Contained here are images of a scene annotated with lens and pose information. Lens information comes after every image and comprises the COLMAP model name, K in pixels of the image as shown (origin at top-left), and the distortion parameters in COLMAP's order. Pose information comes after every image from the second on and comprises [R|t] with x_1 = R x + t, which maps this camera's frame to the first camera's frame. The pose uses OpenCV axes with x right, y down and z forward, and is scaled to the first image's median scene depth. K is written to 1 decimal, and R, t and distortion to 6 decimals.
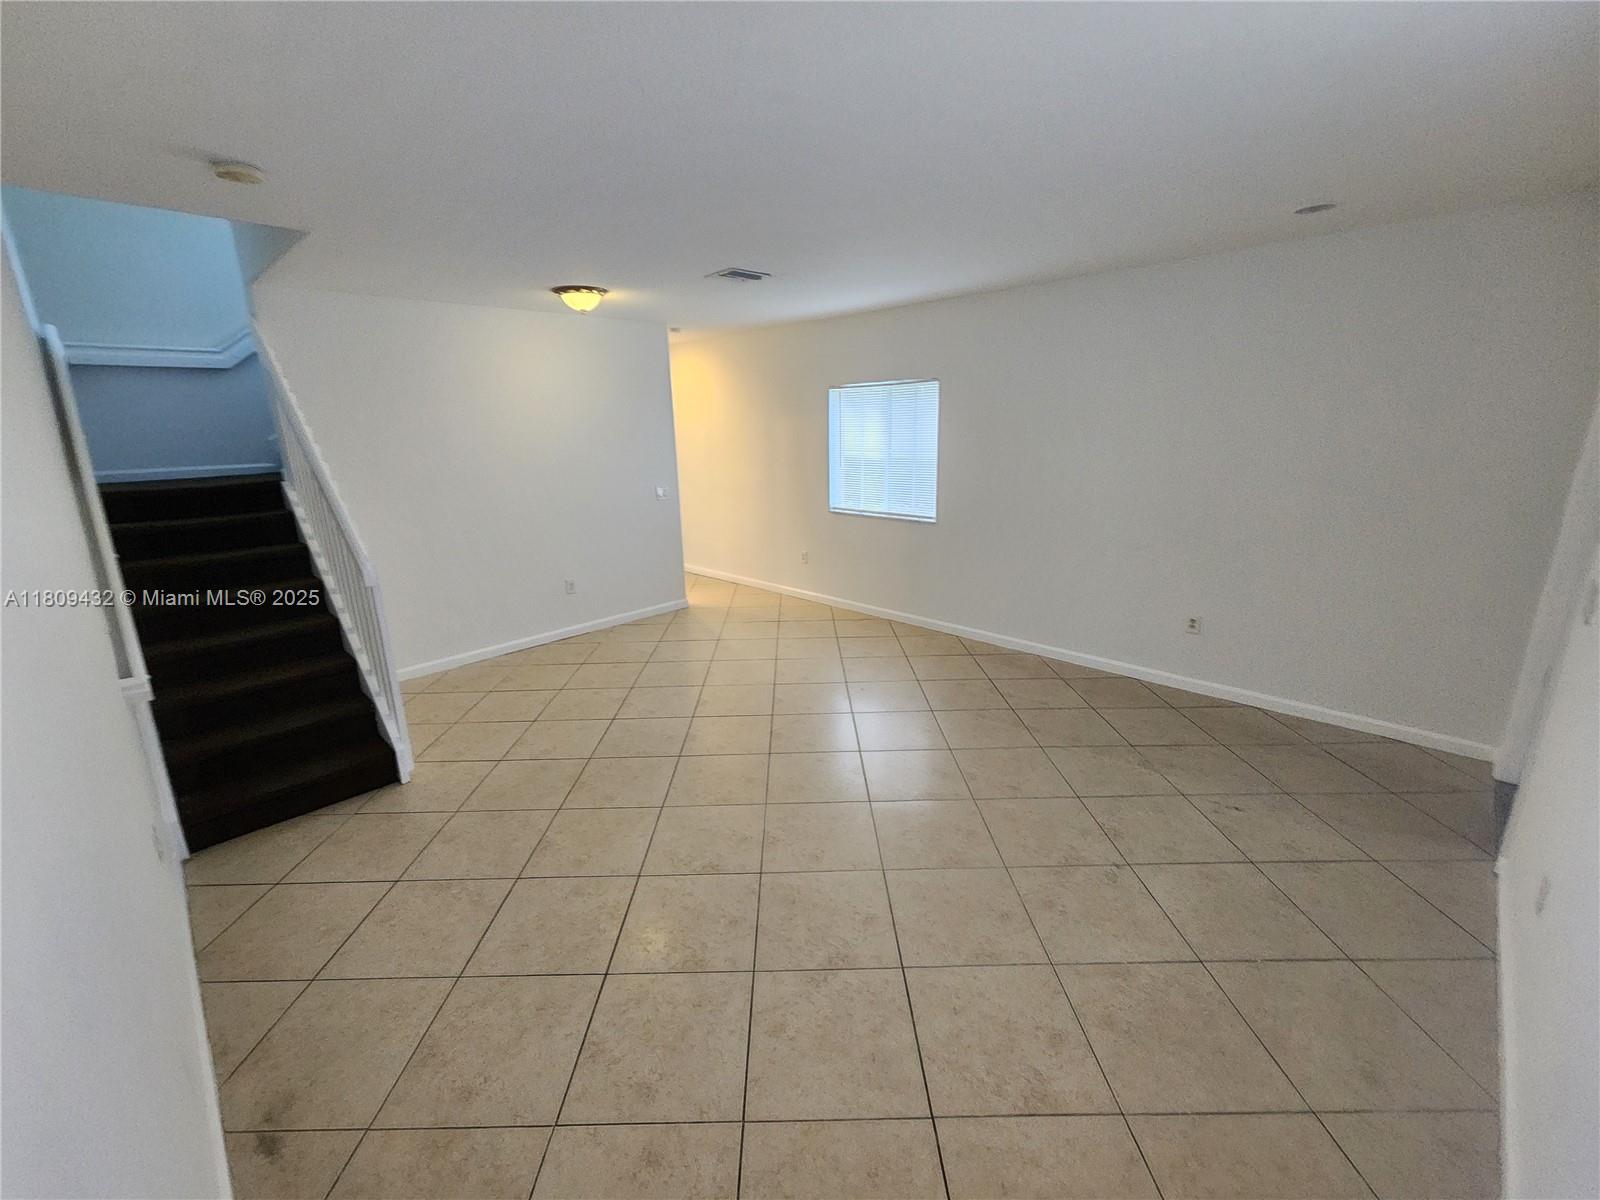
lens RADIAL K [[659.5, 0, 793.3], [0, 659.5, 596.7], [0, 0, 1]] dist [0.001701, 0.000397]
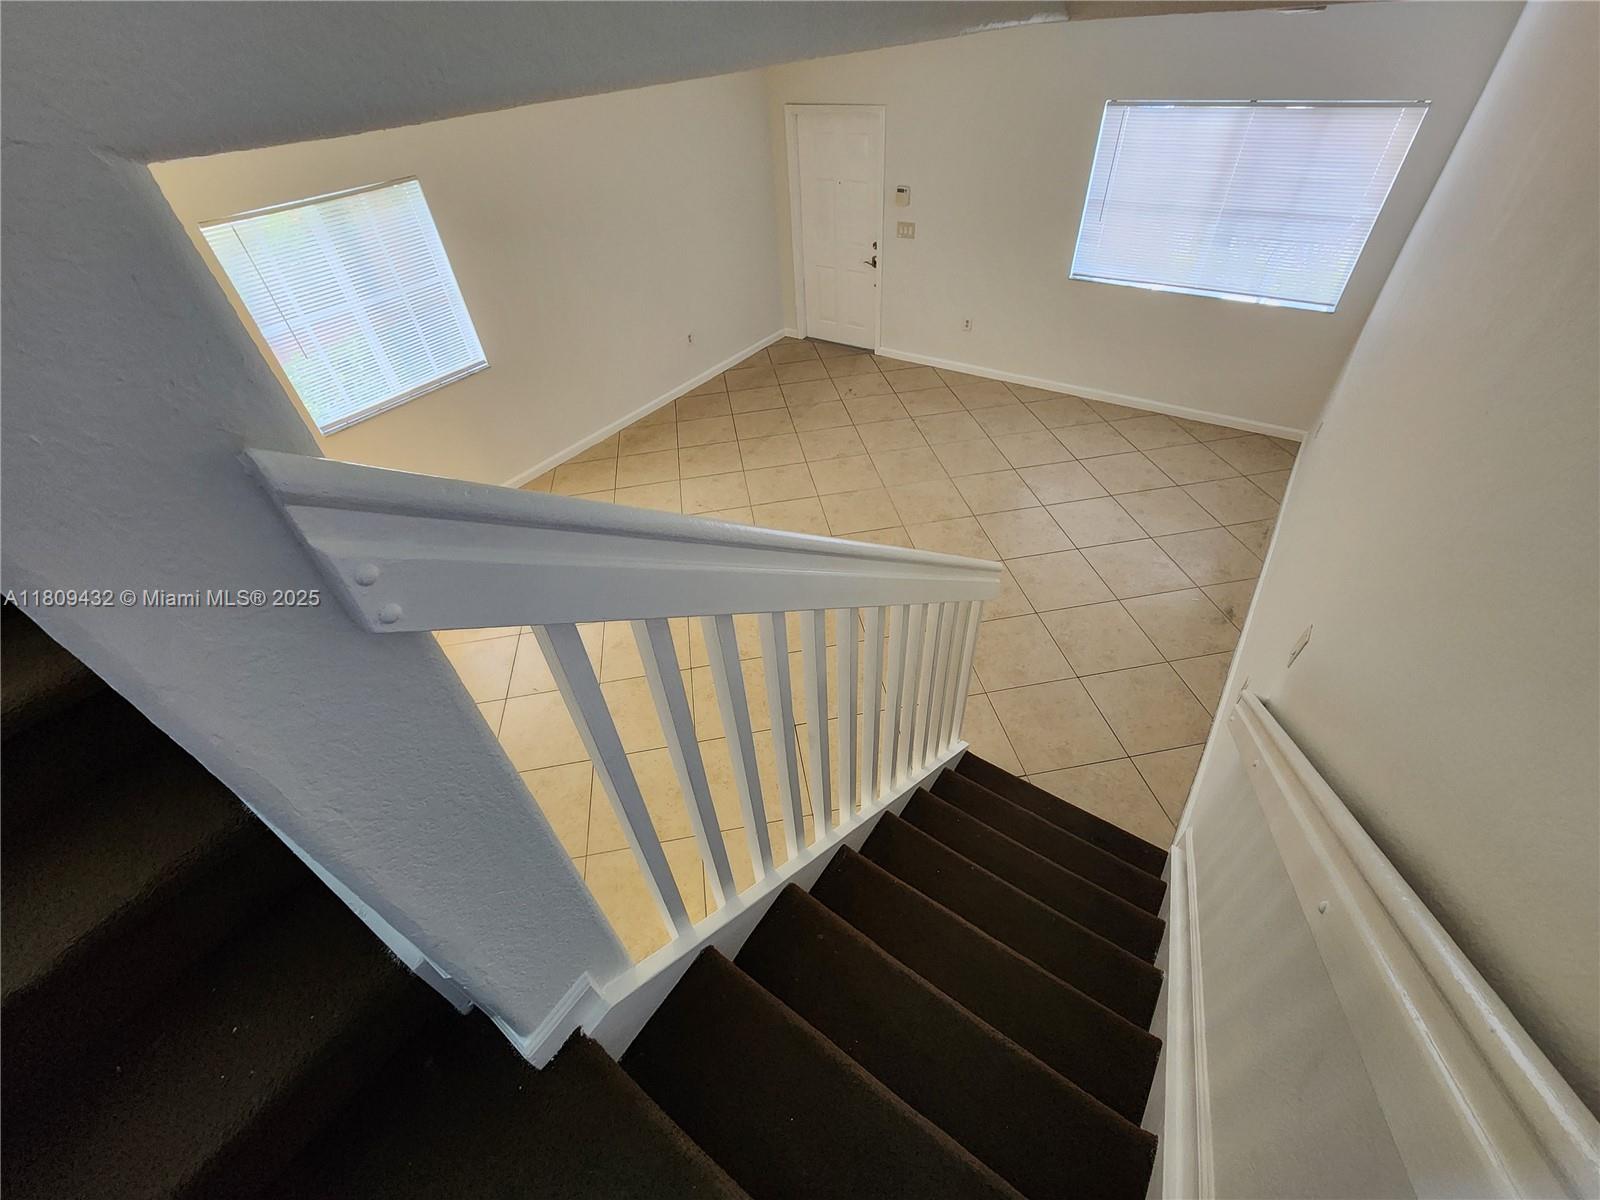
lens RADIAL K [[659.5, 0, 793.3], [0, 659.5, 596.7], [0, 0, 1]] dist [0.001701, 0.000397]
pose [[-0.154402, -0.631564, 0.759794, -1.293976], [0.320318, 0.695480, 0.643198, -0.621252], [-0.934642, 0.342687, 0.094918, 1.255134]]
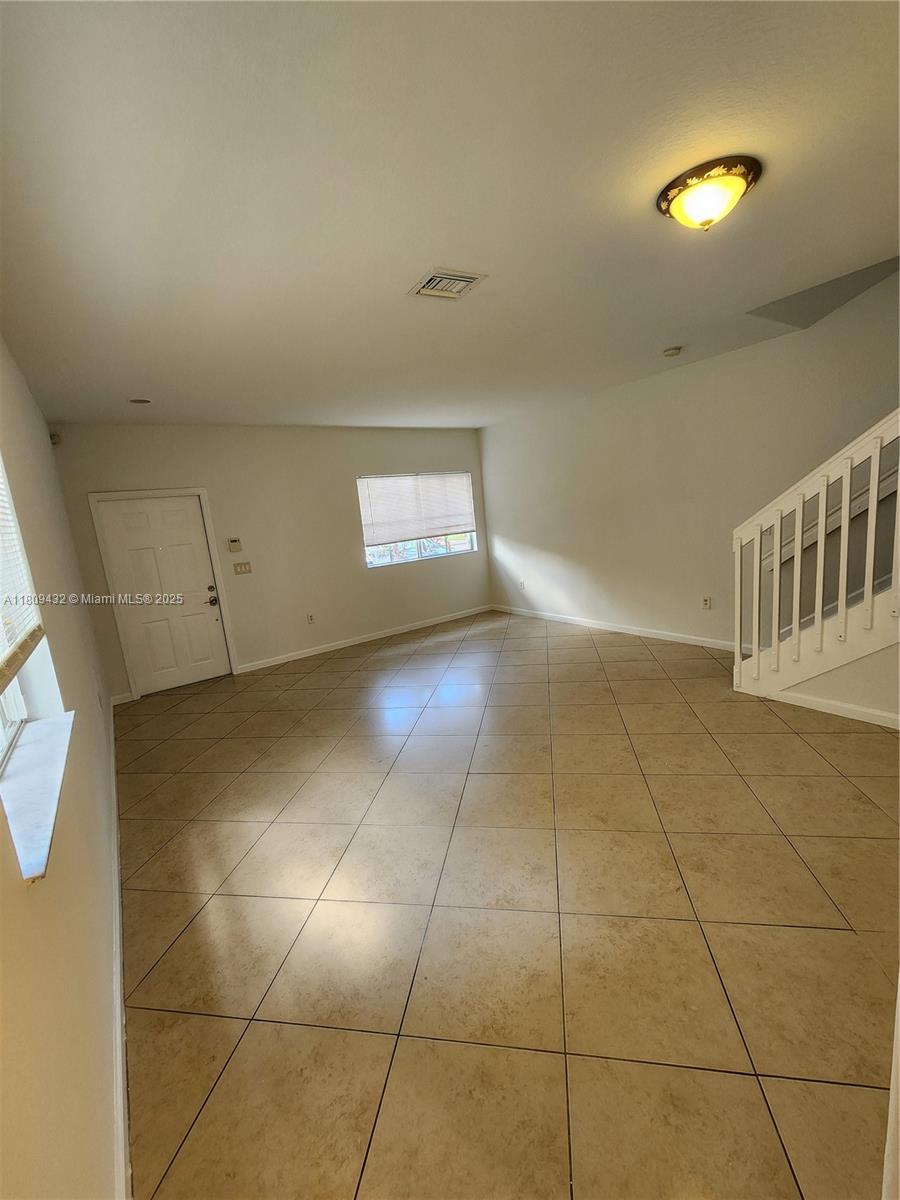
lens RADIAL K [[494.6, 0, 453.4], [0, 494.6, 599.2], [0, 0, 1]] dist [0.001701, 0.000397]
pose [[-0.976028, 0.088845, 0.198686, -0.260560], [0.167110, 0.890783, 0.422588, -0.553812], [-0.139441, 0.445660, -0.884276, 2.356033]]
